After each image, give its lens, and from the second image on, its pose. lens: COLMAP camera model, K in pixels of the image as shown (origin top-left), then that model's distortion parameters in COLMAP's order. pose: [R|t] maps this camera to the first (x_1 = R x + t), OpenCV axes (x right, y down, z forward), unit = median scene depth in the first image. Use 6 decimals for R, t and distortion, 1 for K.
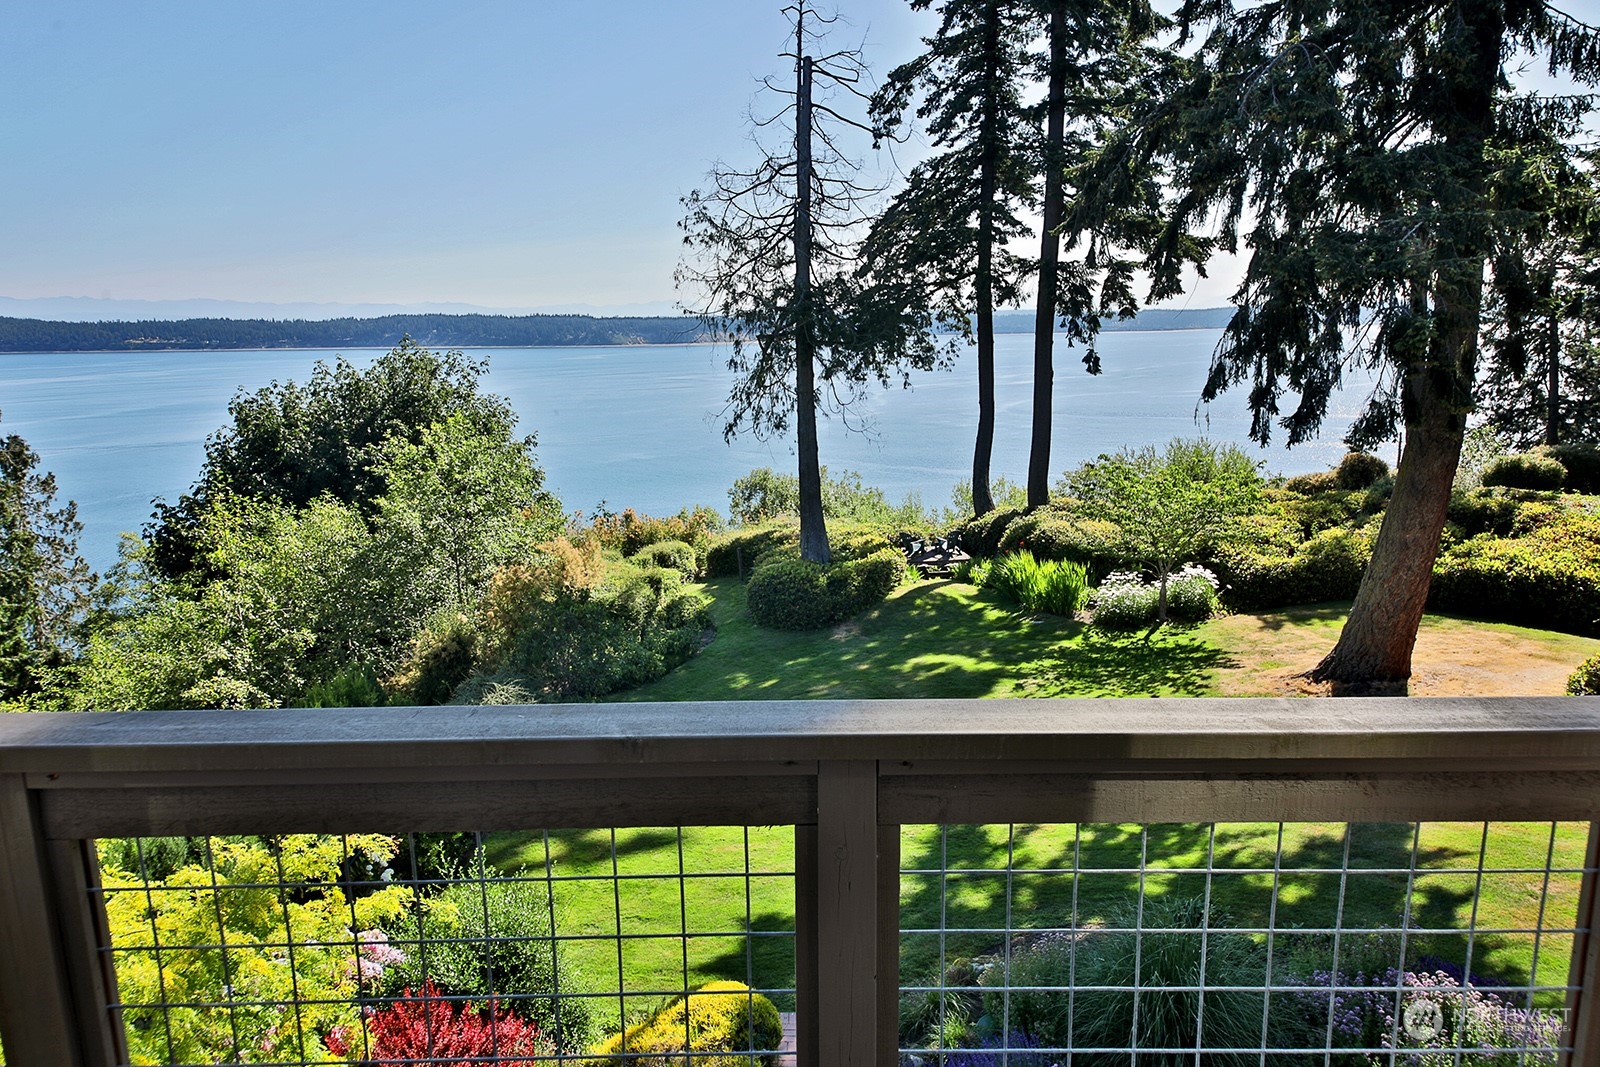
lens RADIAL K [[1040.9, 0, 792.8], [0, 1040.9, 532.5], [0, 0, 1]] dist [0.065840, -0.046634]
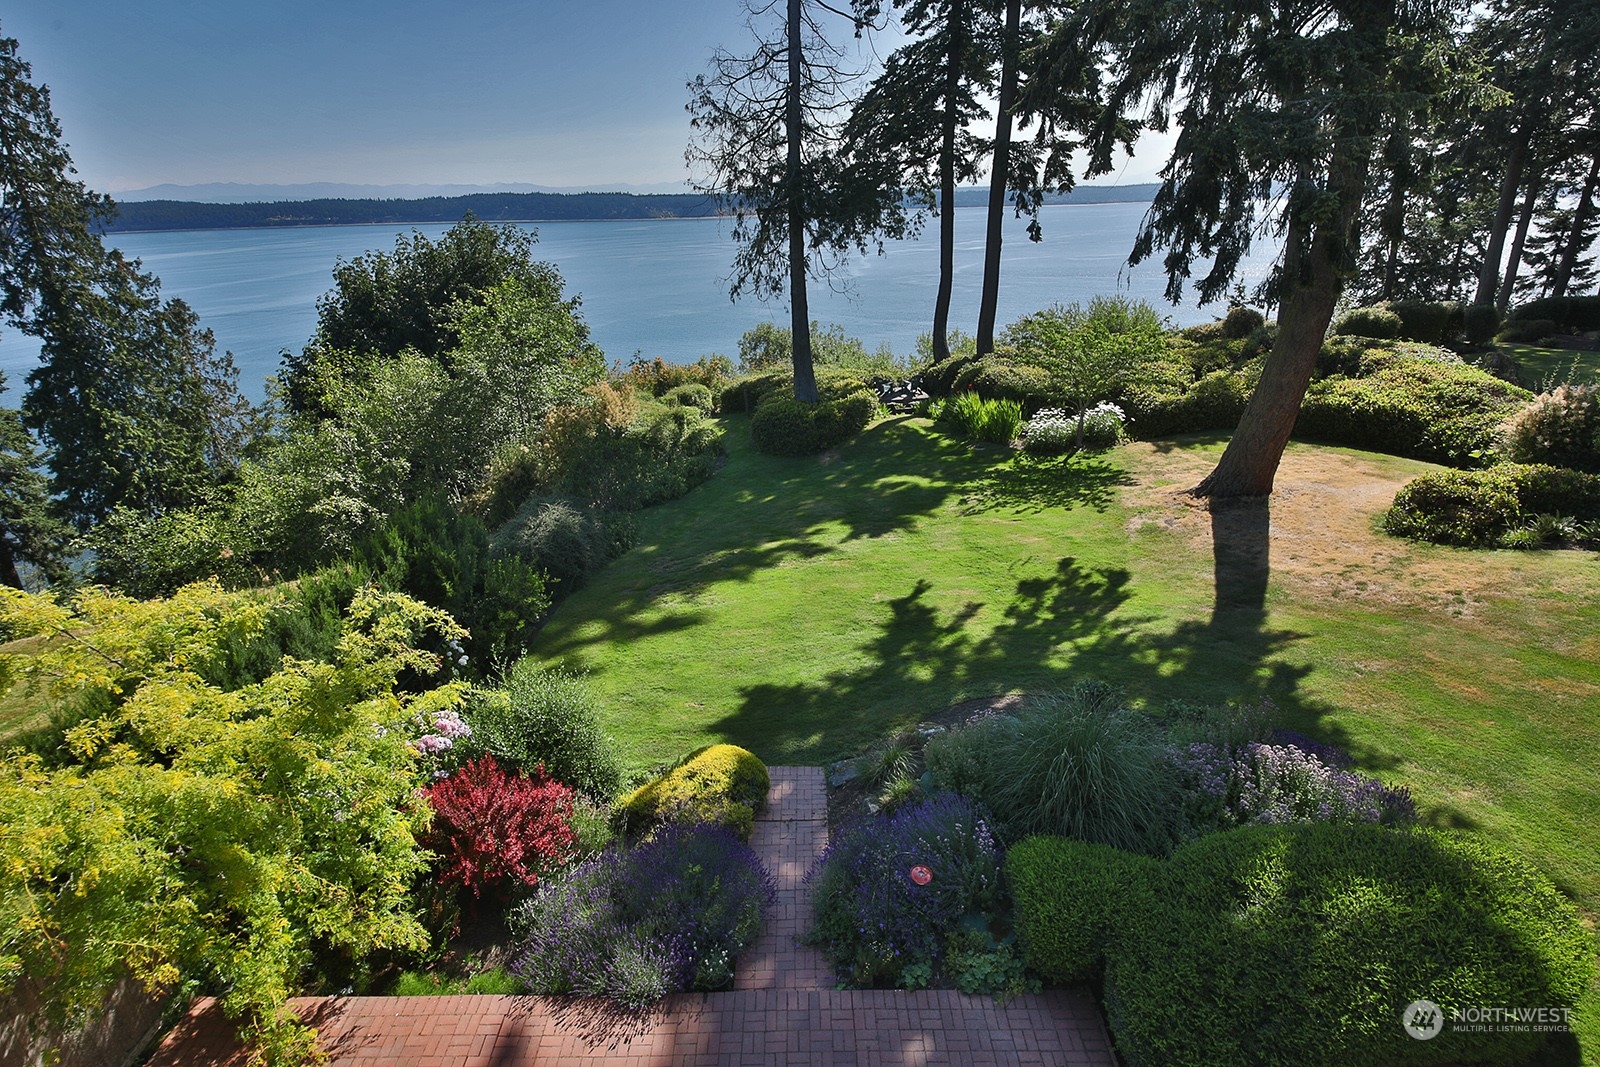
lens RADIAL K [[783.2, 0, 797.0], [0, 783.2, 530.6], [0, 0, 1]] dist [0.038866, -0.038150]
pose [[0.999981, -0.005805, 0.002217, 0.008108], [0.005248, 0.979973, 0.199059, -0.007164], [-0.003328, -0.199044, 0.979985, 0.042560]]
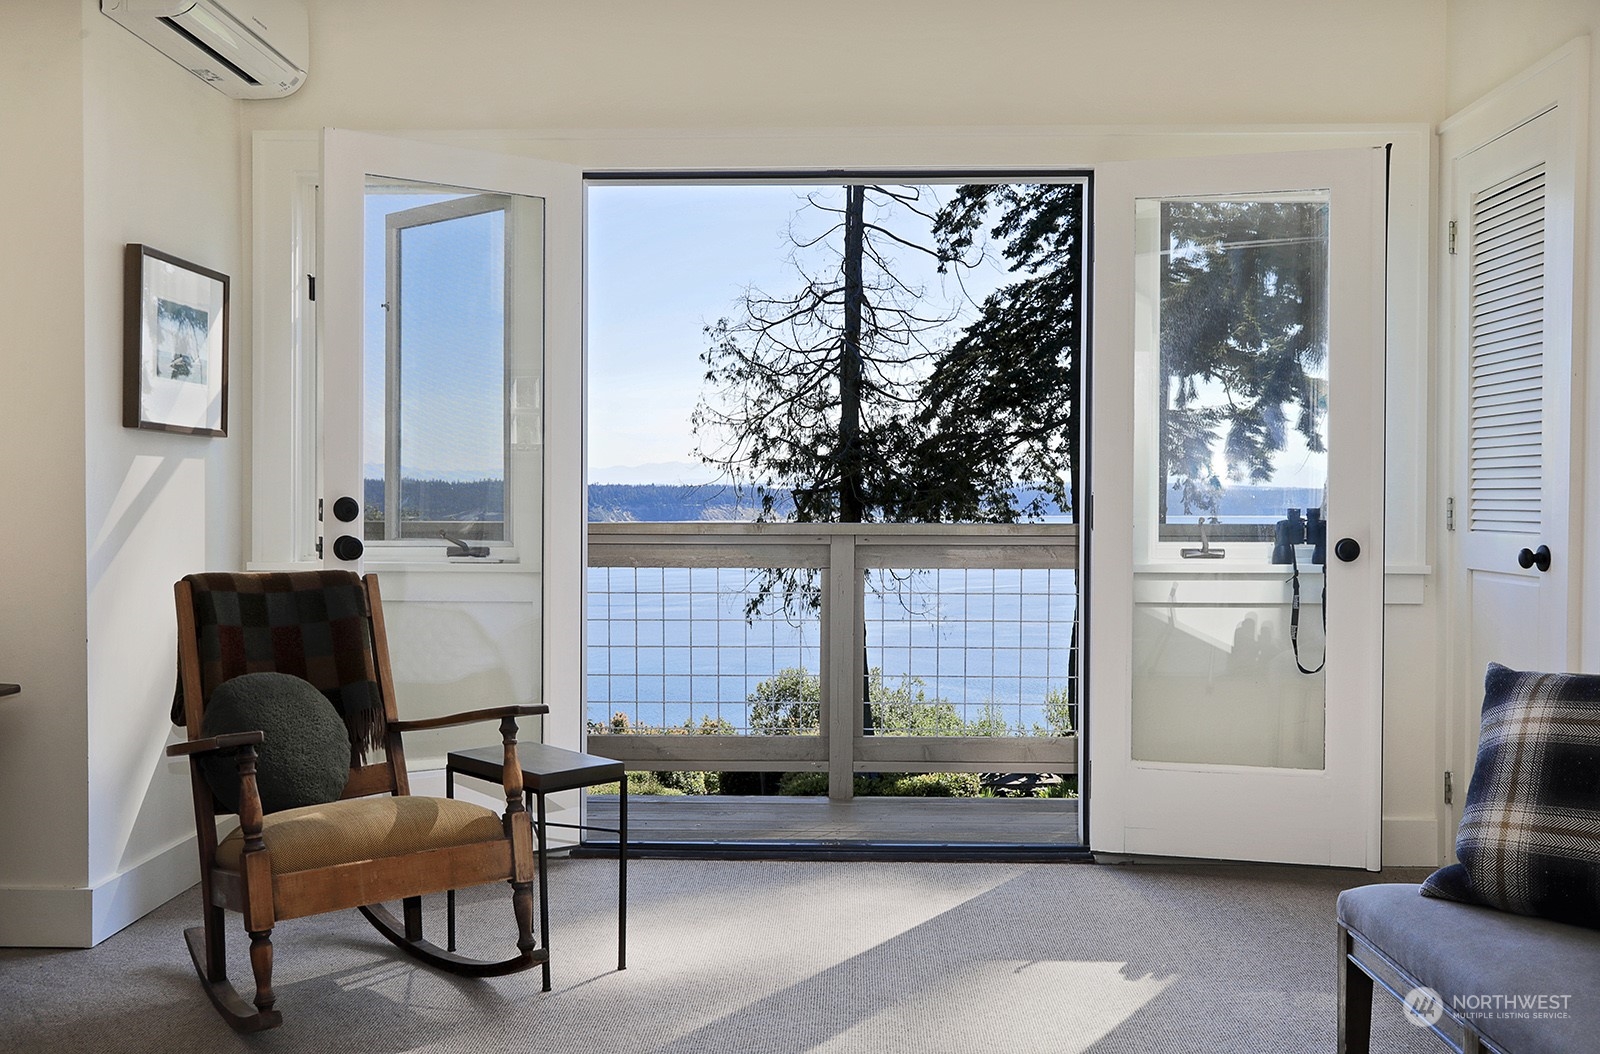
lens RADIAL K [[1492.1, 0, 766.4], [0, 1492.1, 523.7], [0, 0, 1]] dist [-0.067389, 0.004374]
pose [[0.998688, 0.016631, -0.048439, 0.002150], [-0.025016, 0.983707, -0.178031, 0.040632], [0.044689, 0.179010, 0.982832, -0.124539]]
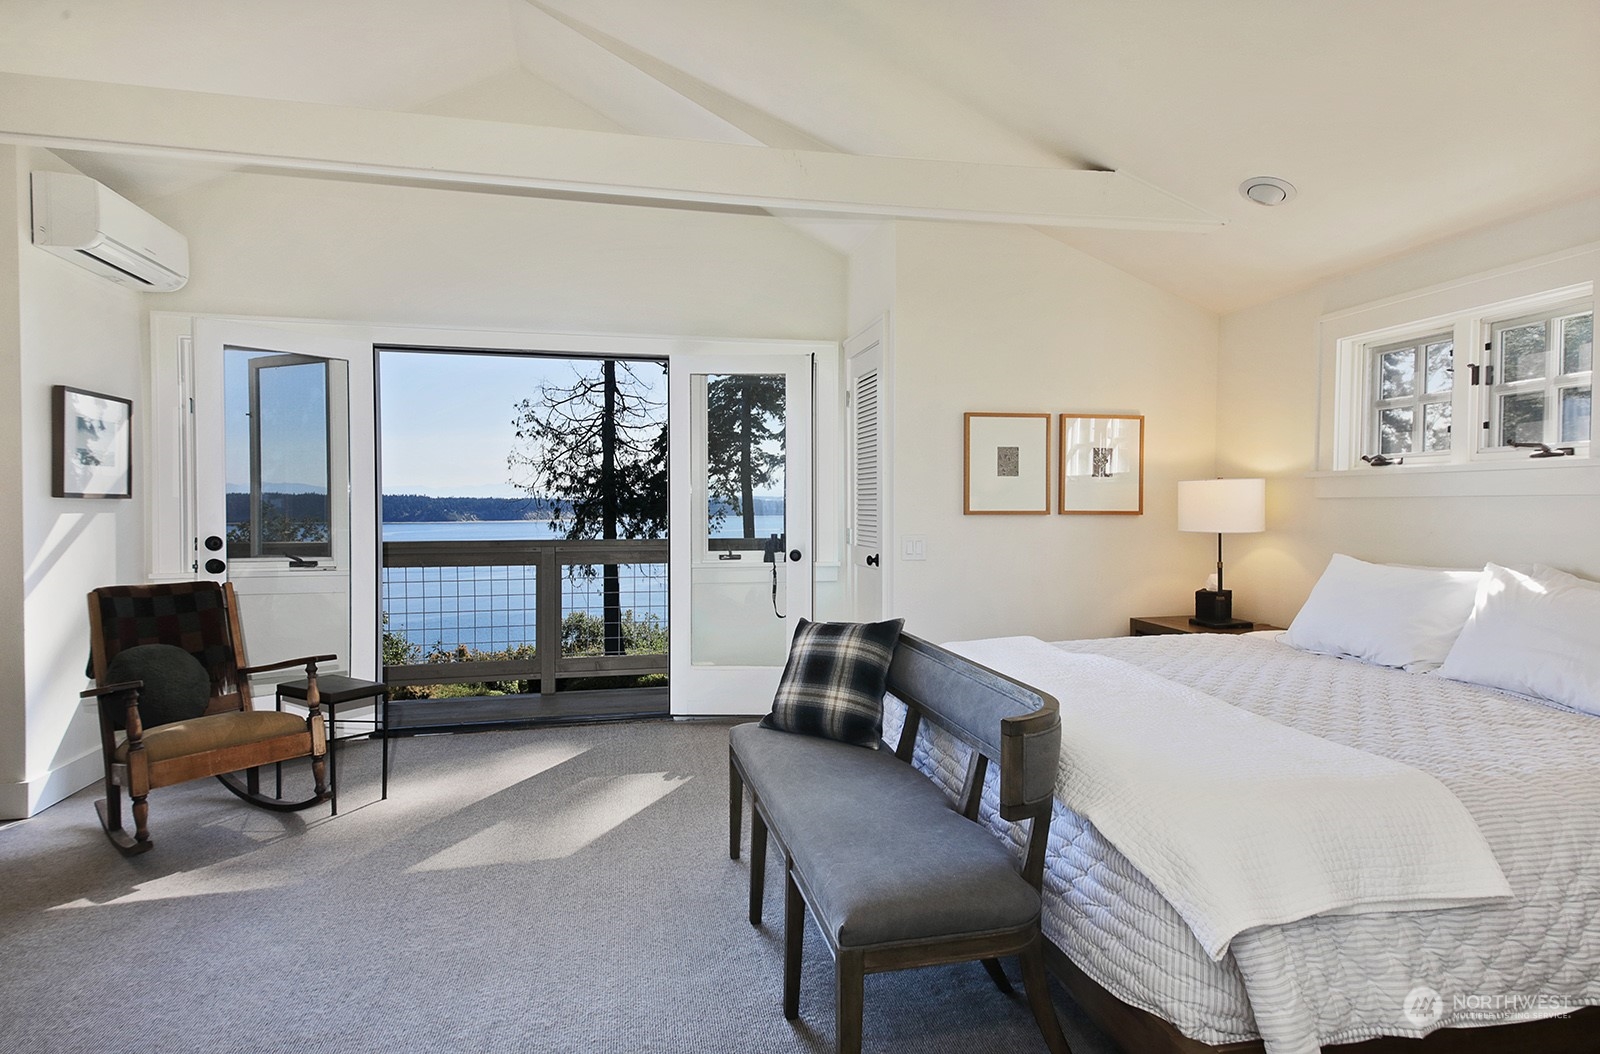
lens RADIAL K [[887.5, 0, 816.2], [0, 887.5, 519.4], [0, 0, 1]] dist [0.049665, -0.049234]
pose [[0.974995, 0.009031, 0.222043, 0.015993], [0.031556, 0.983422, -0.178562, 0.040236], [-0.219975, 0.181104, 0.958547, -0.145627]]
